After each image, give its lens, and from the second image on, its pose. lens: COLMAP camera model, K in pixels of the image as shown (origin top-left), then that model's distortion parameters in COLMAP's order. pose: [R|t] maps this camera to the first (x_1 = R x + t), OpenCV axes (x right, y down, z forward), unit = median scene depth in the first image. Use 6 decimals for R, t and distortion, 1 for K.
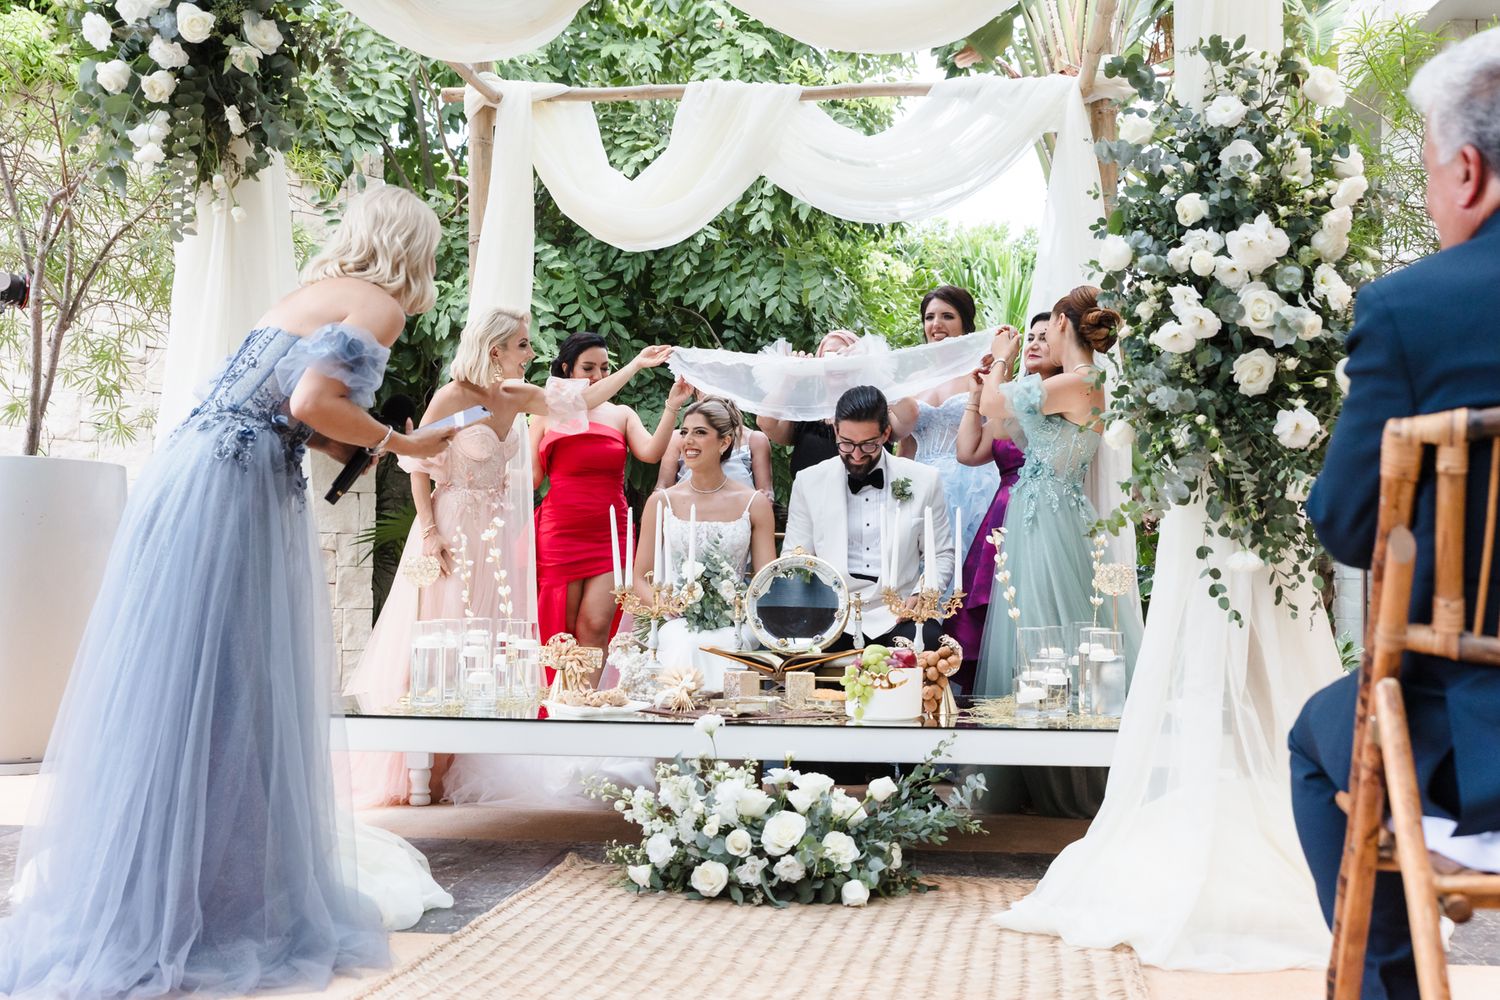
lens RADIAL K [[1627.3, 0, 760.7], [0, 1627.3, 479.3], [0, 0, 1]] dist [0.008029, 0.003601]
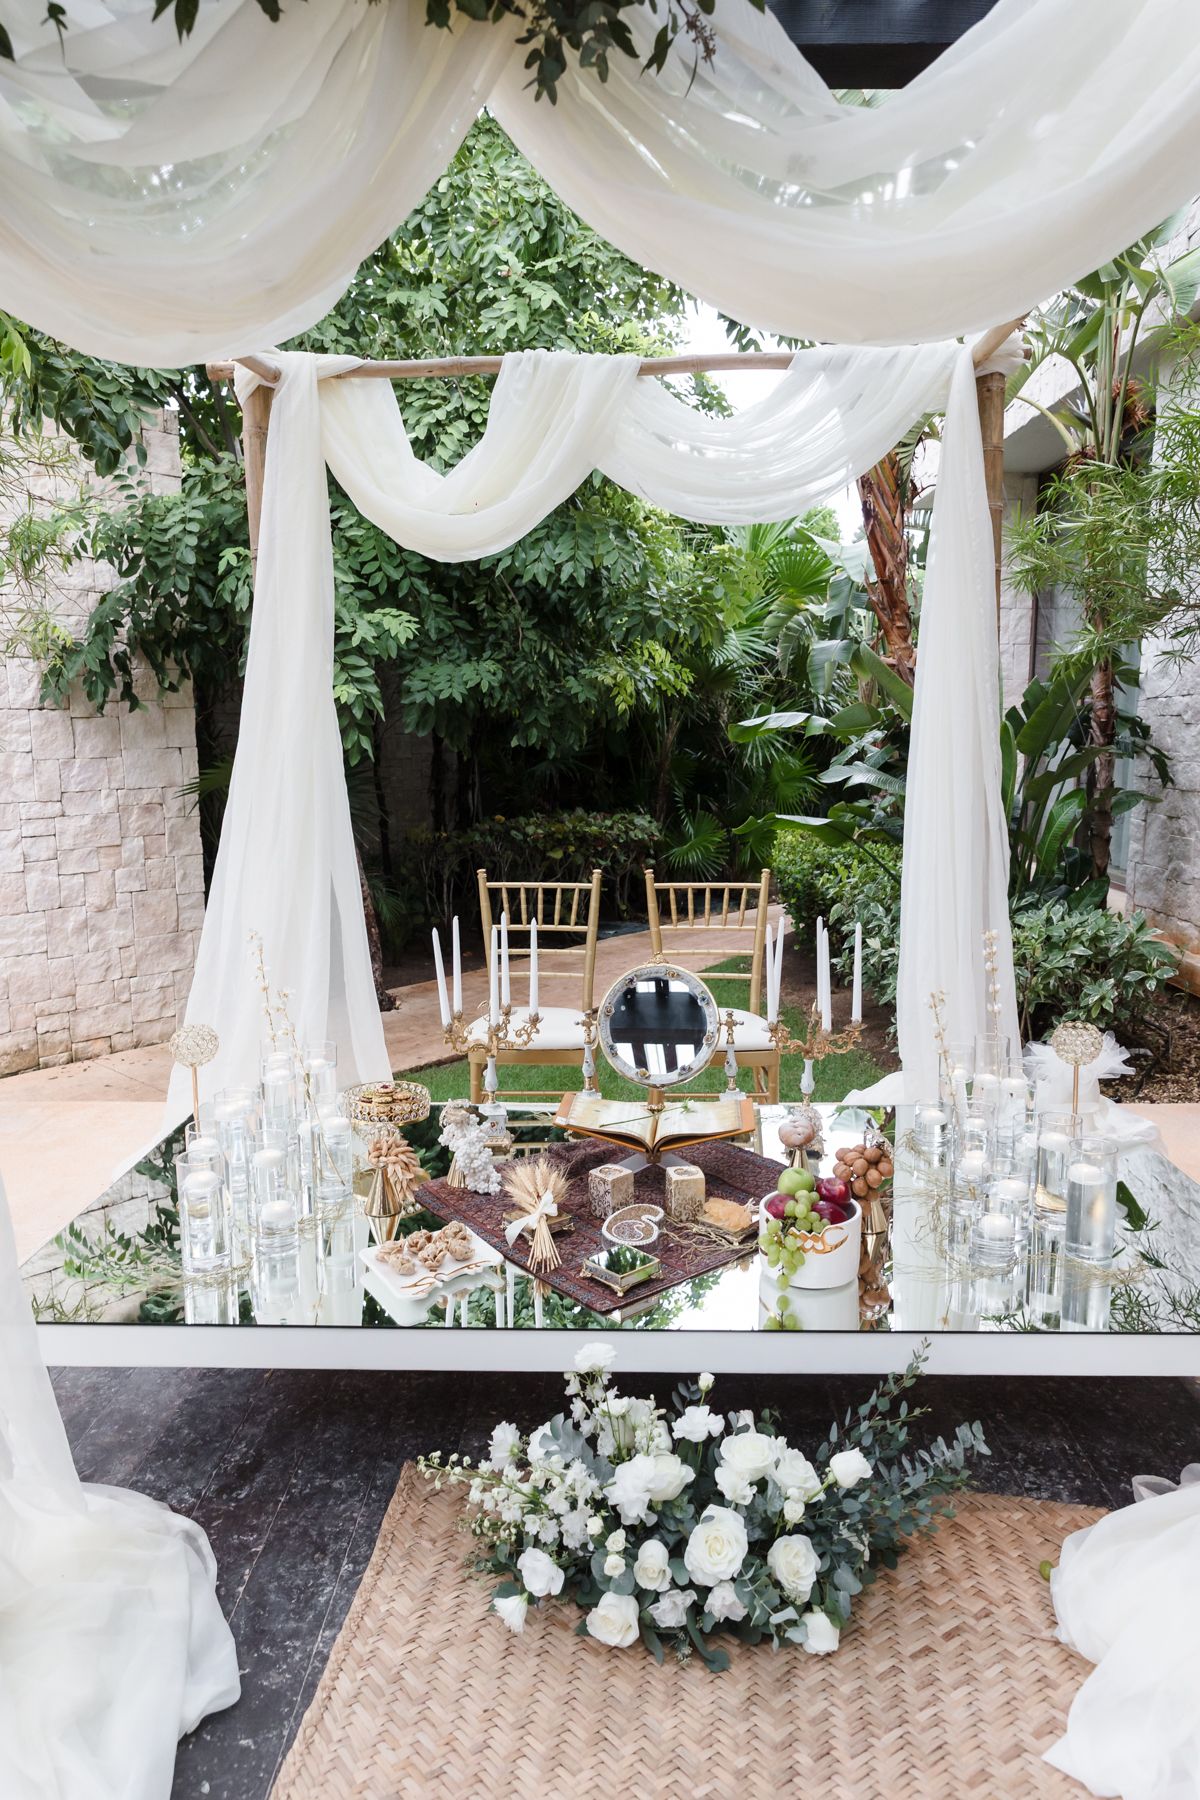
lens RADIAL K [[1185.1, 0, 598.0], [0, 1185.1, 897.7], [0, 0, 1]] dist [-0.001347, 0.001411]
pose [[0.997933, -0.025134, 0.059148, -0.050103], [0.011852, 0.976542, 0.214999, -0.139603], [-0.063164, -0.213853, 0.974822, 0.476717]]
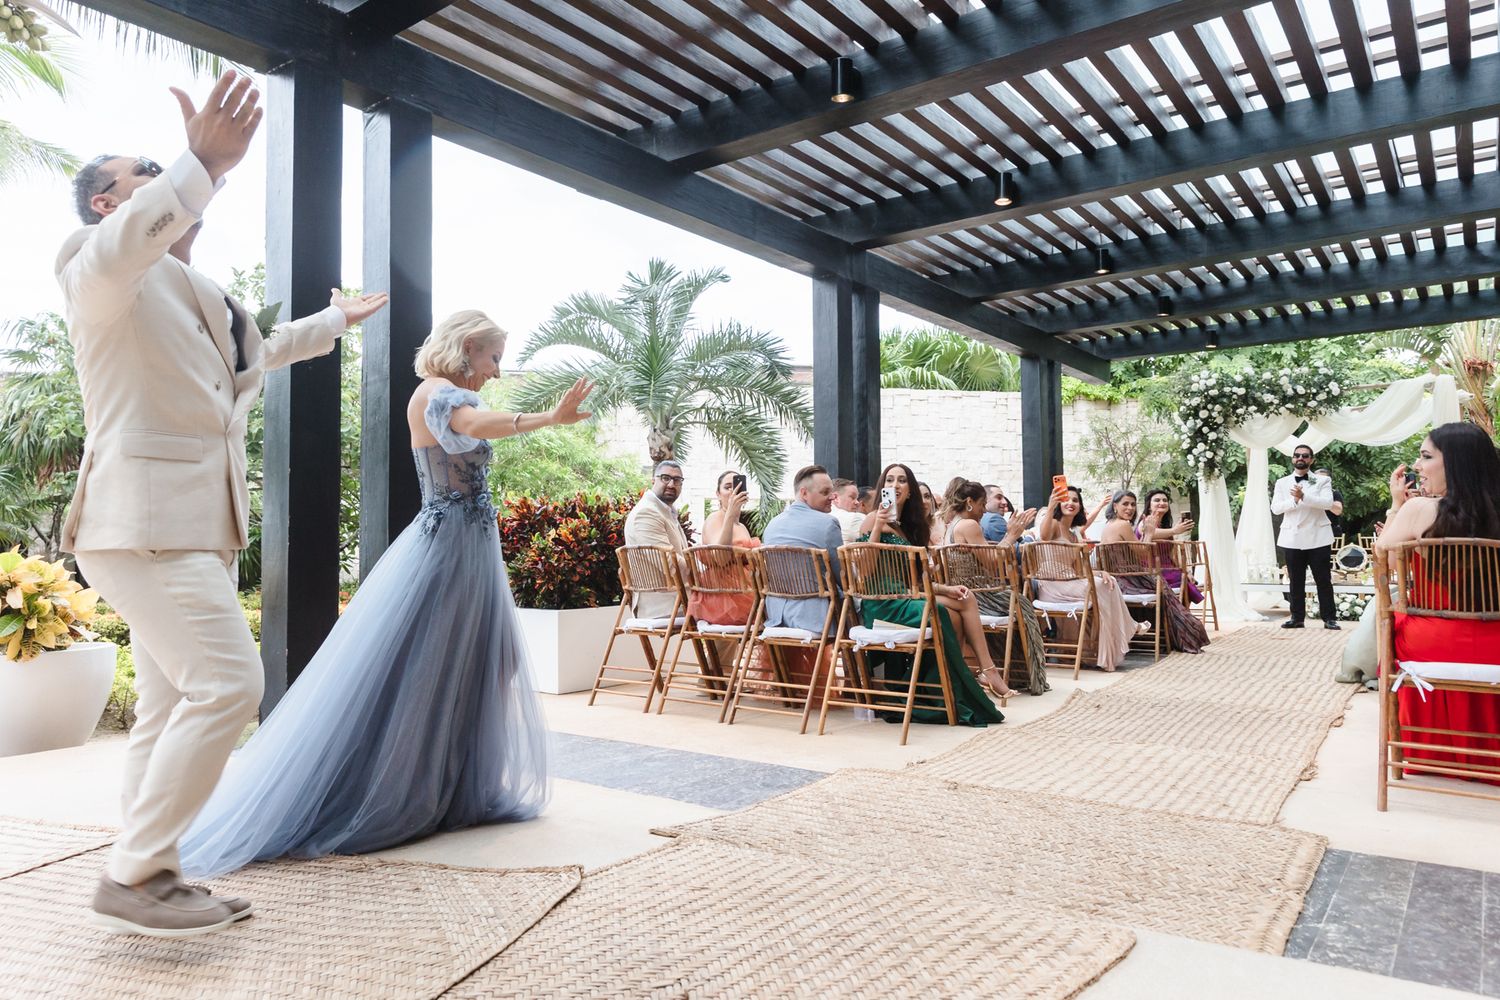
lens RADIAL K [[997.3, 0, 744.8], [0, 997.3, 493.9], [0, 0, 1]] dist [-0.002939, 0.003164]
pose [[0.842713, -0.046269, -0.536371, 0.097587], [0.055627, 0.998451, 0.001269, -0.183675], [0.535482, -0.030906, 0.843981, -2.051346]]
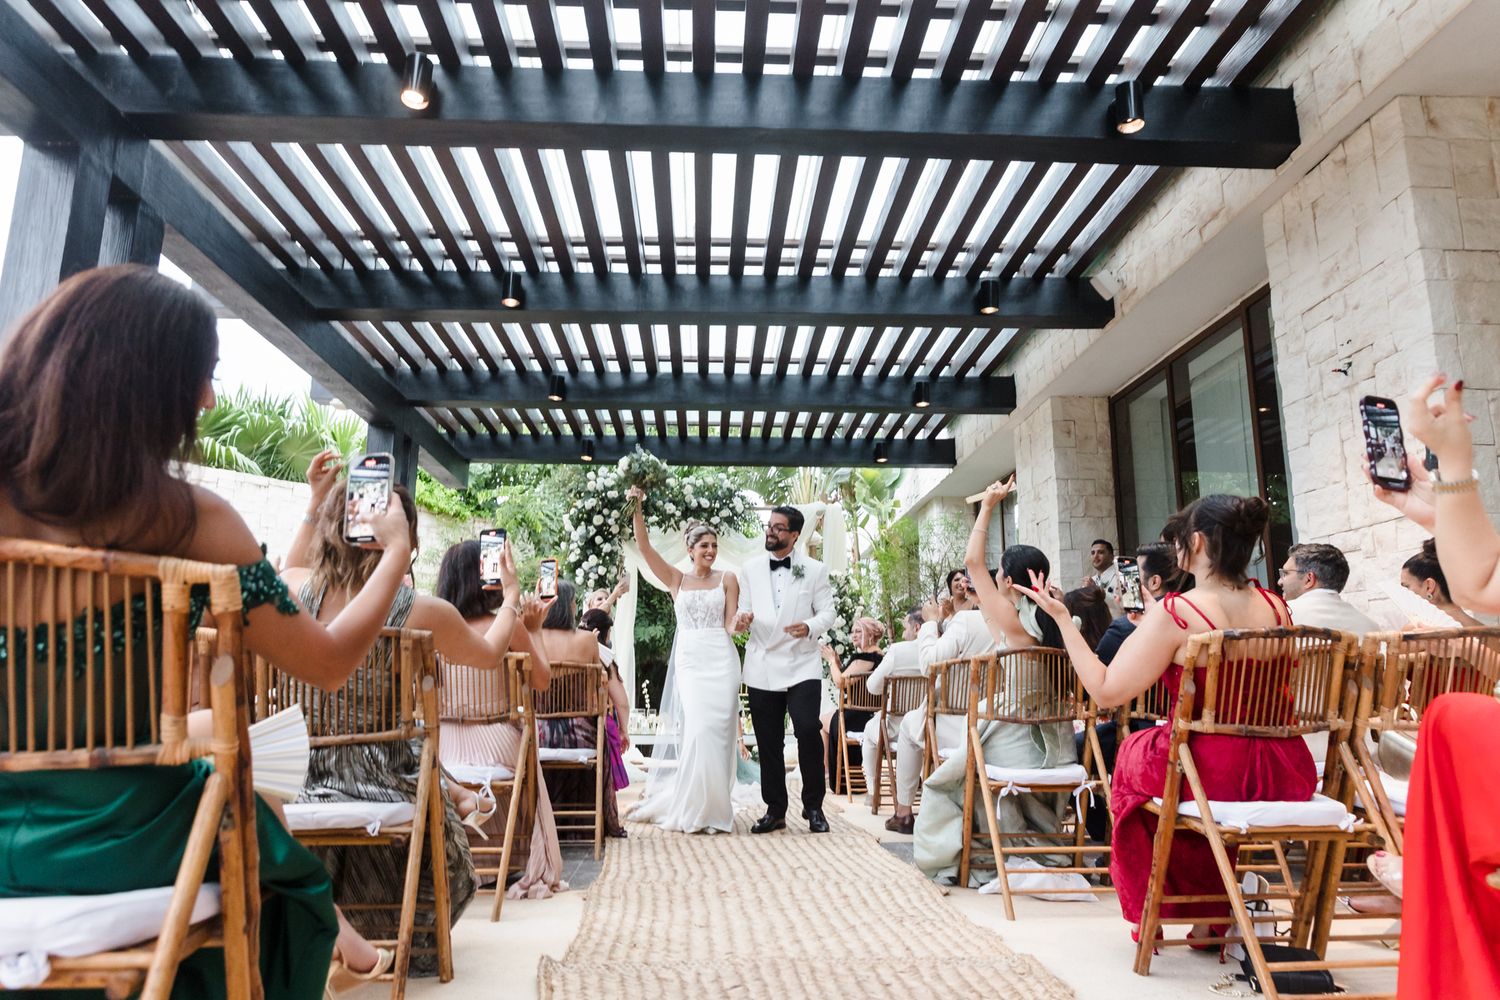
lens RADIAL K [[1001.0, 0, 753.3], [0, 1001.0, 497.3], [0, 0, 1]] dist [-0.000975, -0.002549]
pose [[0.992517, 0.013232, 0.121385, -0.210802], [0.002693, 0.991497, -0.130101, -0.094052], [-0.122074, 0.129455, 0.984042, -1.335106]]
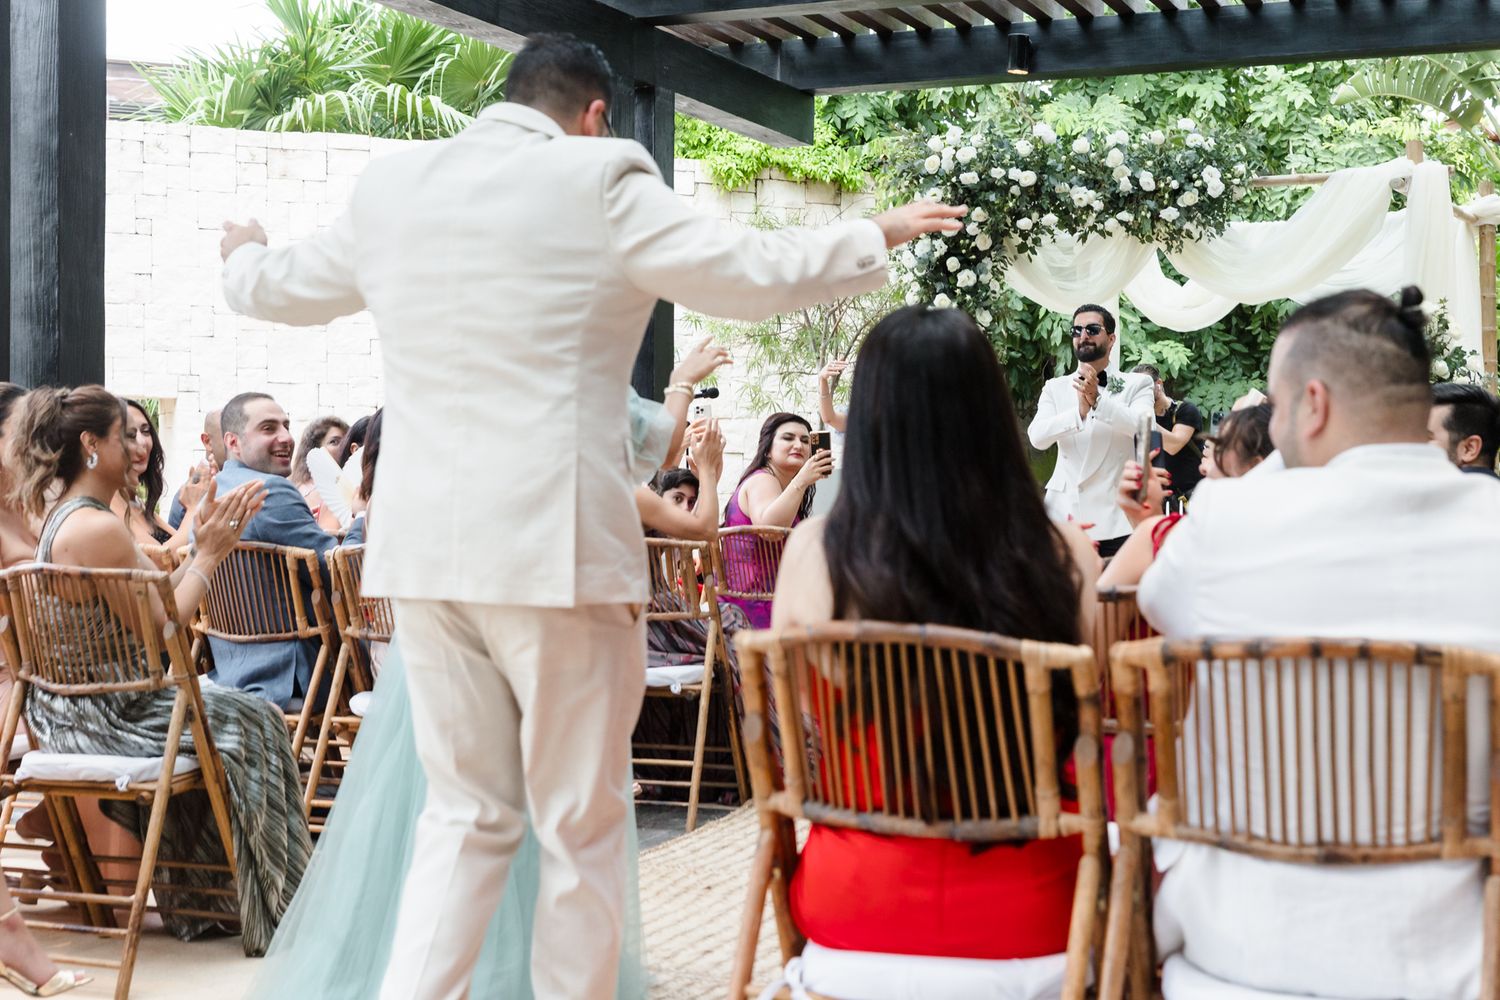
lens RADIAL K [[2253.9, 0, 750.0], [0, 2253.9, 500.0], [0, 0, 1]] dist [-0.022047, 0.087313]
pose [[0.947405, -0.007342, -0.319952, 0.320199], [0.031411, 0.997043, 0.070130, -0.199889], [0.318491, -0.076492, 0.944835, -1.714656]]
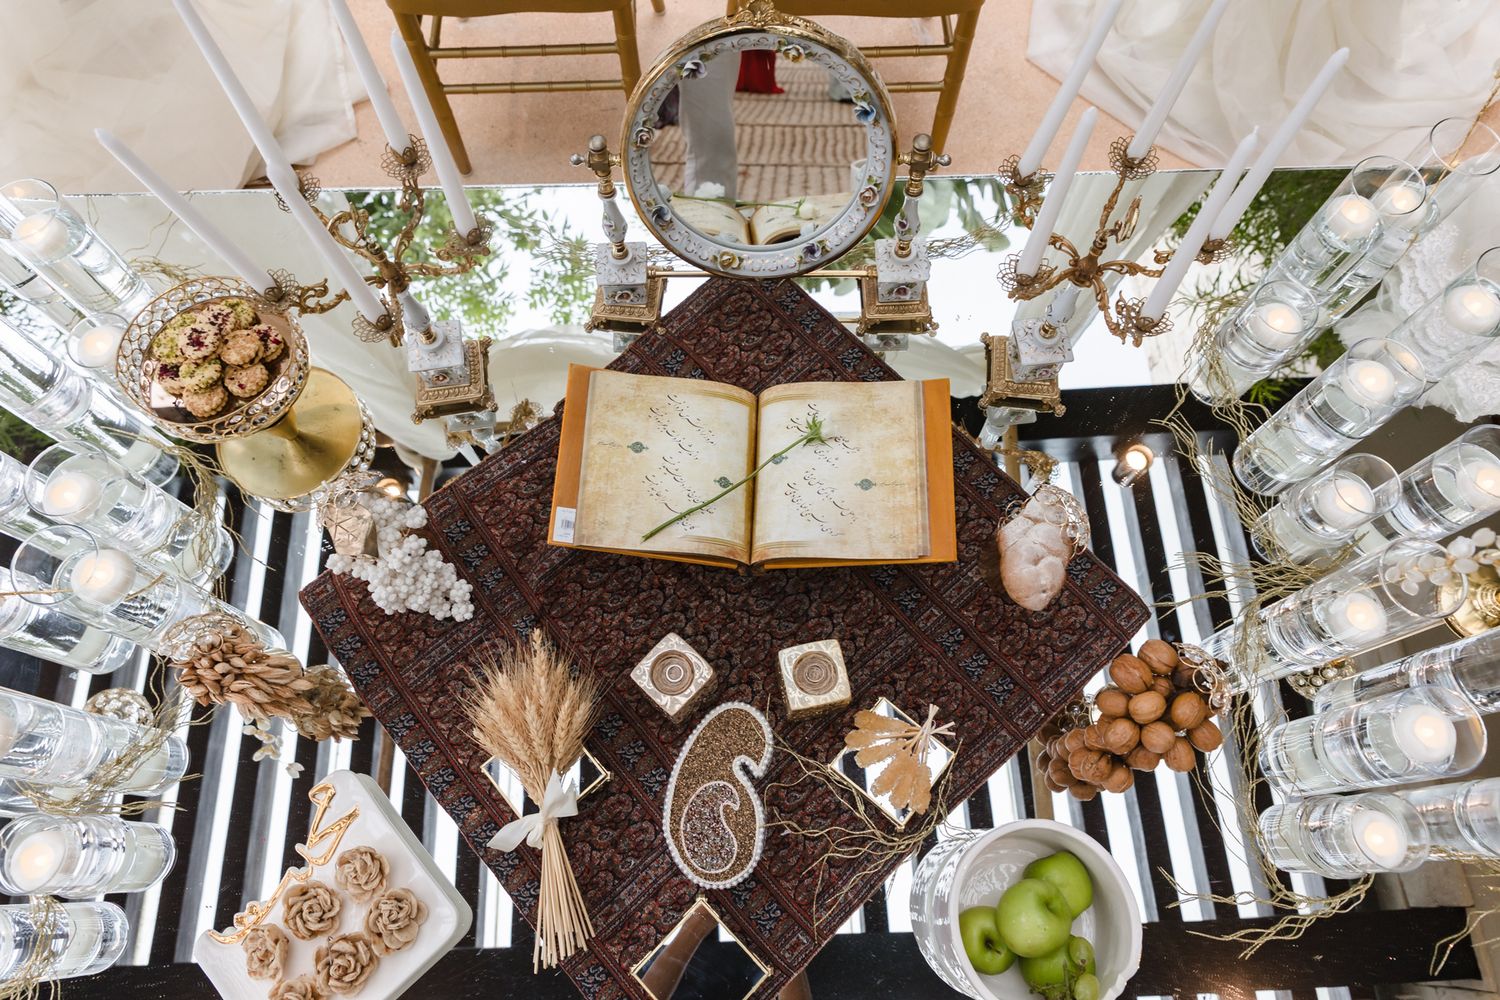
lens RADIAL K [[965.9, 0, 750.0], [0, 965.9, 500.0], [0, 0, 1]] dist [-0.008626, -0.000735]
pose [[0.992255, -0.118086, 0.038548, 0.003430], [-0.003095, 0.286724, 0.958008, -0.133004], [-0.124180, -0.950708, 0.284138, 0.992537]]
